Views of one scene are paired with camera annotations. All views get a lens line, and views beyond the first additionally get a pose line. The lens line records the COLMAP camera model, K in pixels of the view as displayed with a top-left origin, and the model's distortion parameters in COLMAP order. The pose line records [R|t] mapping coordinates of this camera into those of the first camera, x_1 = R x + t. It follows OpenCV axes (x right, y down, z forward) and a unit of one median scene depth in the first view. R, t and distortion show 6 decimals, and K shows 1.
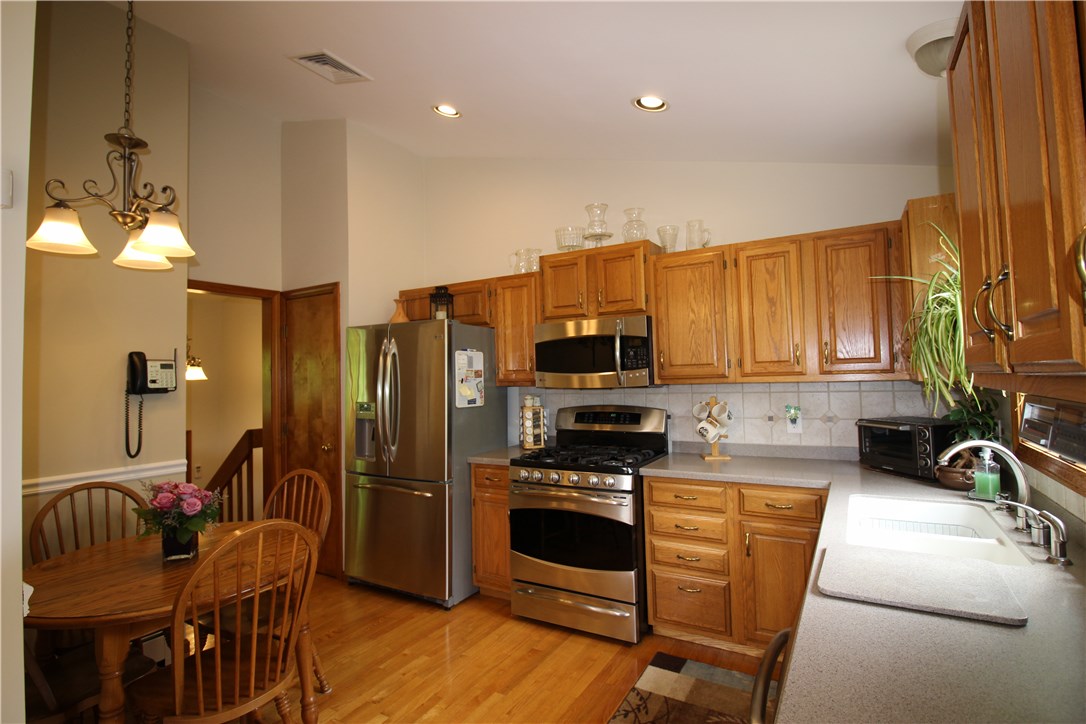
lens RADIAL K [[536.2, 0, 540.1], [0, 536.2, 359.3], [0, 0, 1]] dist [-0.000503, -0.001366]
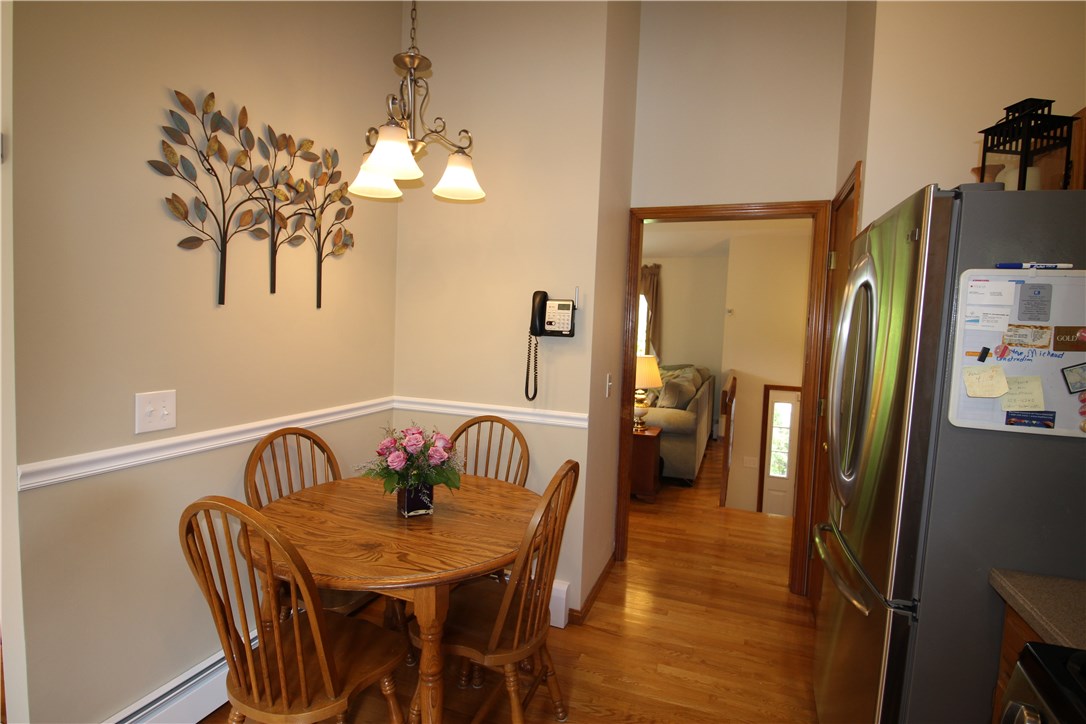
lens RADIAL K [[536.2, 0, 544.4], [0, 536.2, 353.6], [0, 0, 1]] dist [-0.000503, -0.001366]
pose [[0.177224, 0.086113, -0.980396, 0.203208], [-0.006608, 0.996246, 0.086310, 0.014843], [0.984148, -0.008818, 0.177128, 0.881122]]
